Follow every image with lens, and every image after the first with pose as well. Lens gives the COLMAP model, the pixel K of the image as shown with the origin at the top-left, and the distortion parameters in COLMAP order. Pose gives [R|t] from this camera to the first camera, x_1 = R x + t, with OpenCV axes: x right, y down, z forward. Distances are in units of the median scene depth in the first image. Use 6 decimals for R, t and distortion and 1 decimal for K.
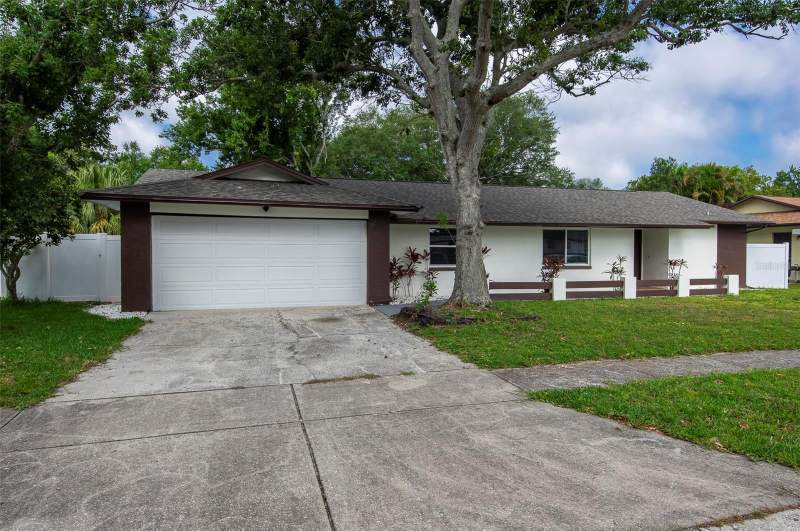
lens RADIAL K [[484.3, 0, 400.0], [0, 484.3, 265.5], [0, 0, 1]] dist [0.002438, 0.000491]
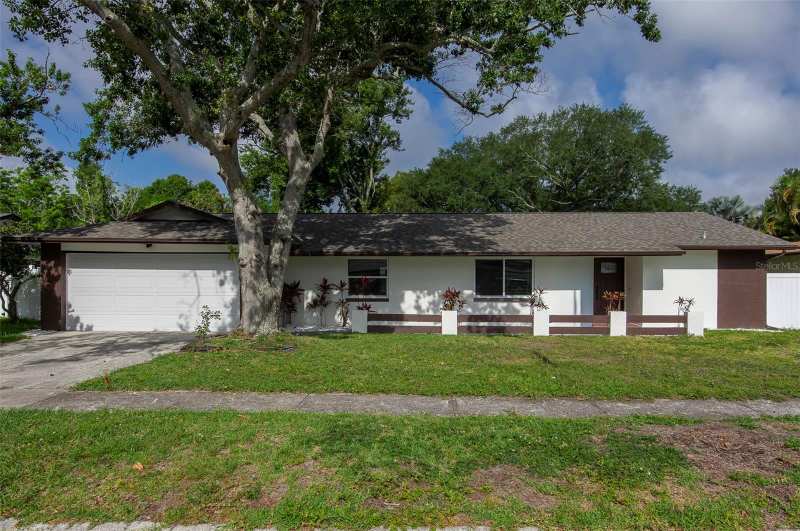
lens RADIAL K [[477.0, 0, 399.8], [0, 477.0, 297.6], [0, 0, 1]] dist [-0.001321, -0.000170]
pose [[0.946443, 0.014629, -0.322539, 0.464605], [-0.011953, 0.999876, 0.010275, -0.007393], [0.322649, -0.005869, 0.946500, 0.068482]]
